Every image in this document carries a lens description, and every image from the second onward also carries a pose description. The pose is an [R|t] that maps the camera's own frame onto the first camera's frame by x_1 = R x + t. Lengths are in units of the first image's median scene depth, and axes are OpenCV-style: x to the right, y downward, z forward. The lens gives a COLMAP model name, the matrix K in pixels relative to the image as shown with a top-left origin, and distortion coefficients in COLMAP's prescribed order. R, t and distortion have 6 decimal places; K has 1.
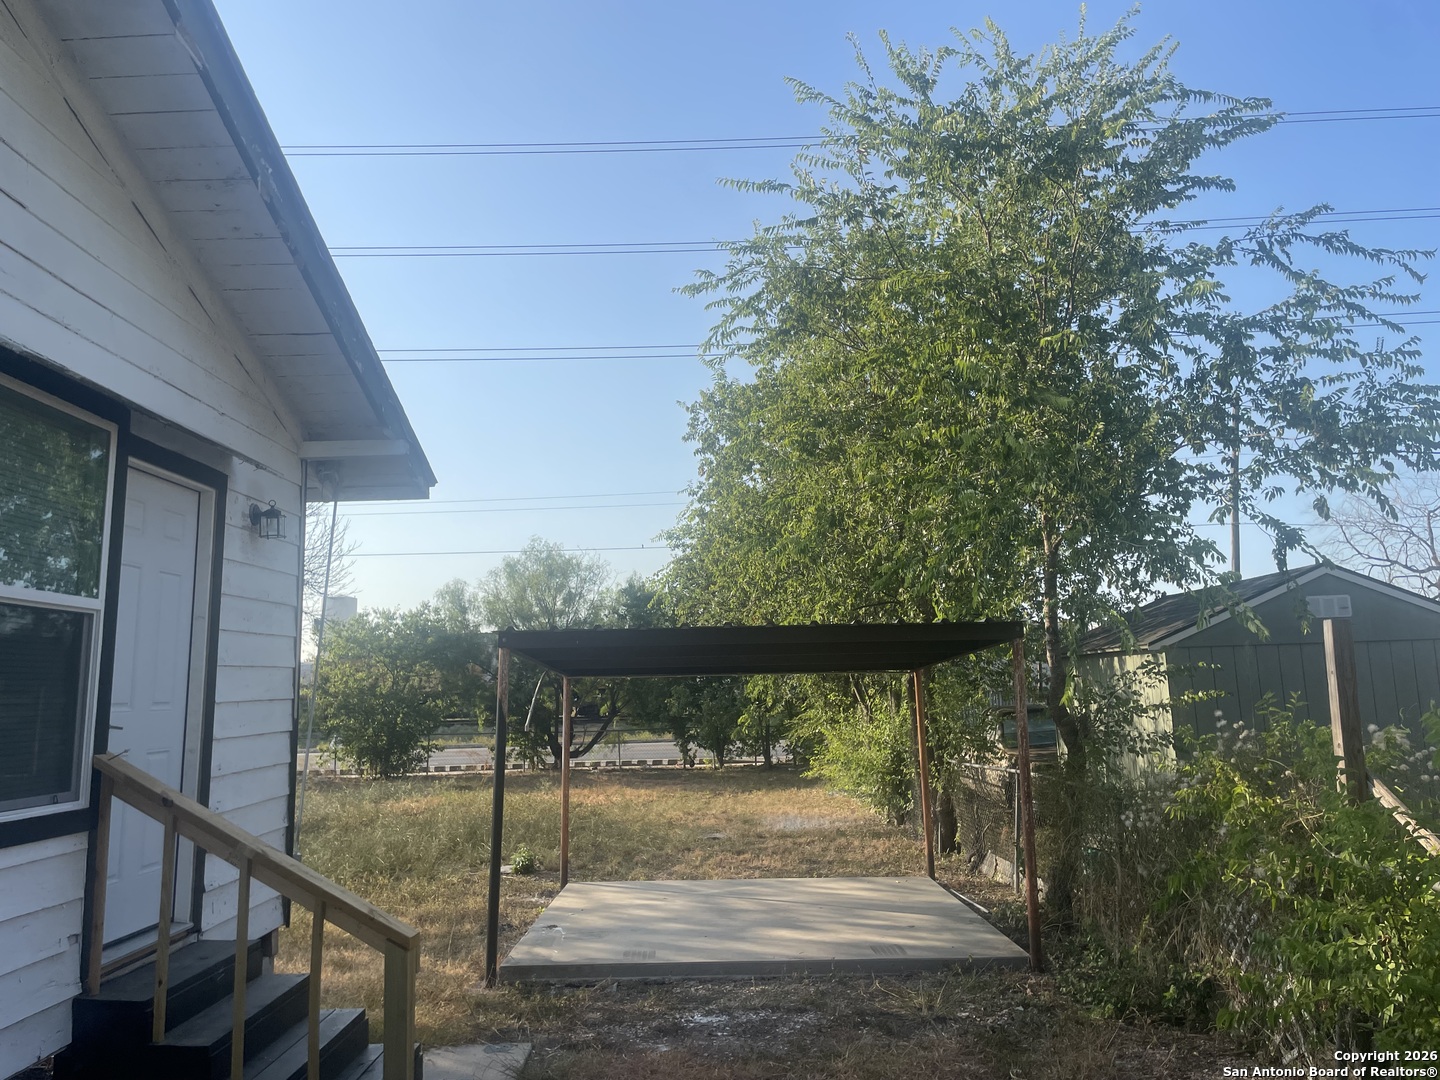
lens RADIAL K [[1089.4, 0, 729.2], [0, 1089.4, 523.5], [0, 0, 1]] dist [0.101502, -0.133119]
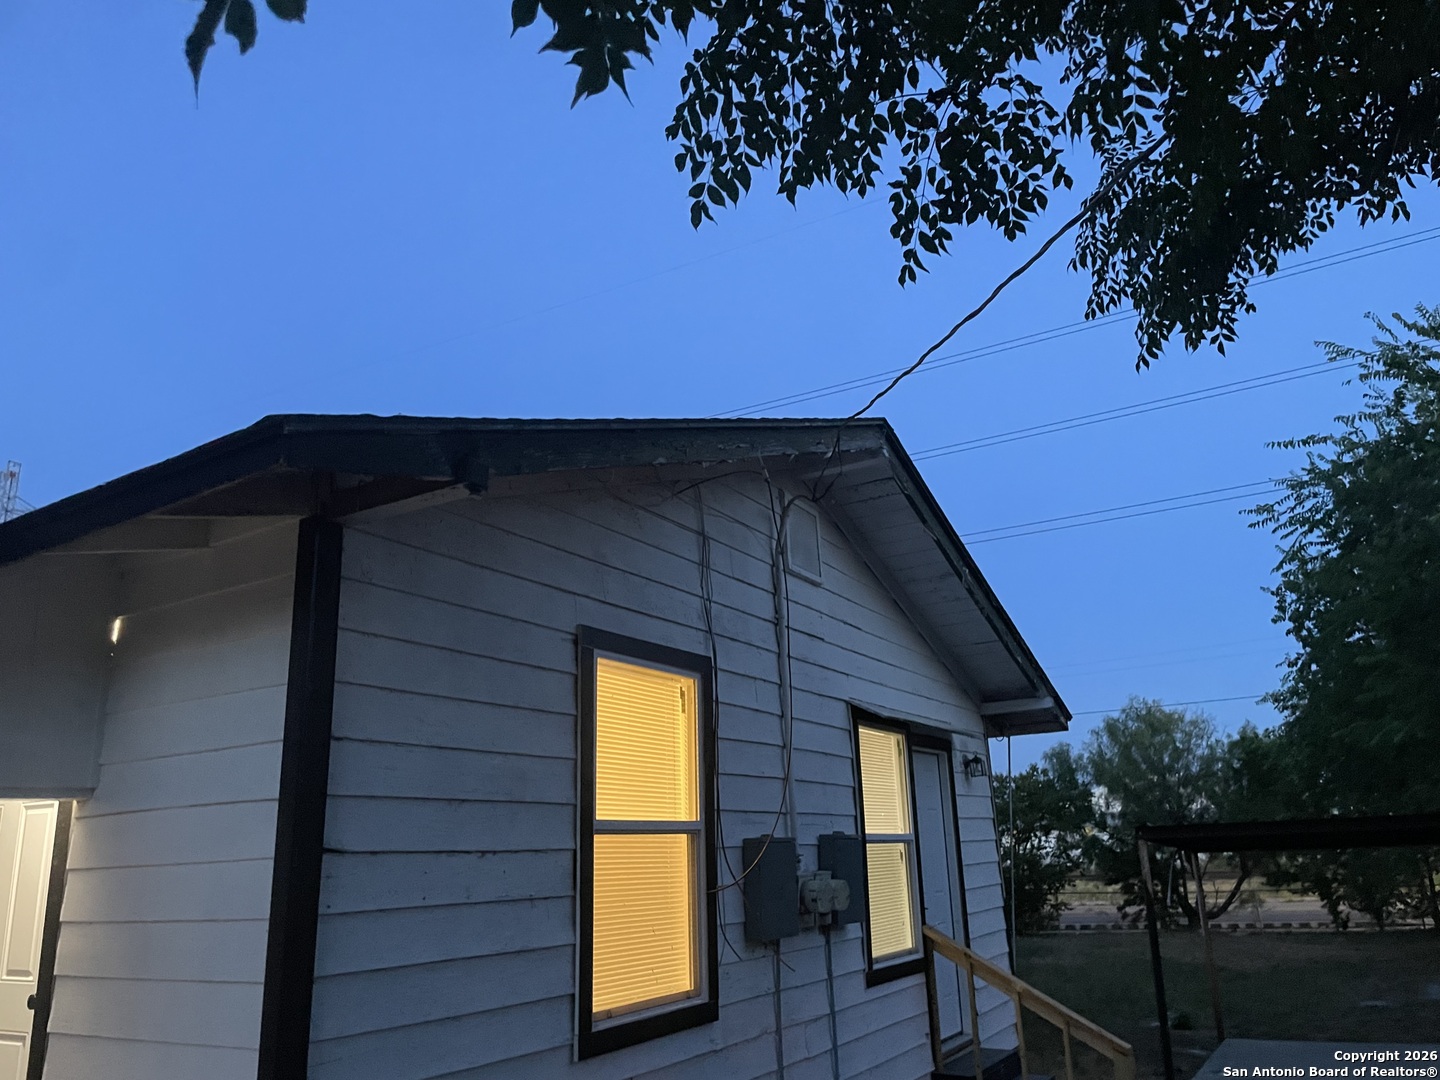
lens RADIAL K [[1118.2, 0, 720.0], [0, 1118.2, 540.0], [0, 0, 1]] dist [0.083981, -0.120505]
pose [[0.865824, -0.151657, -0.476811, 0.014911], [0.099635, 0.986132, -0.132730, -0.029811], [0.490328, 0.067414, 0.868927, -0.118637]]
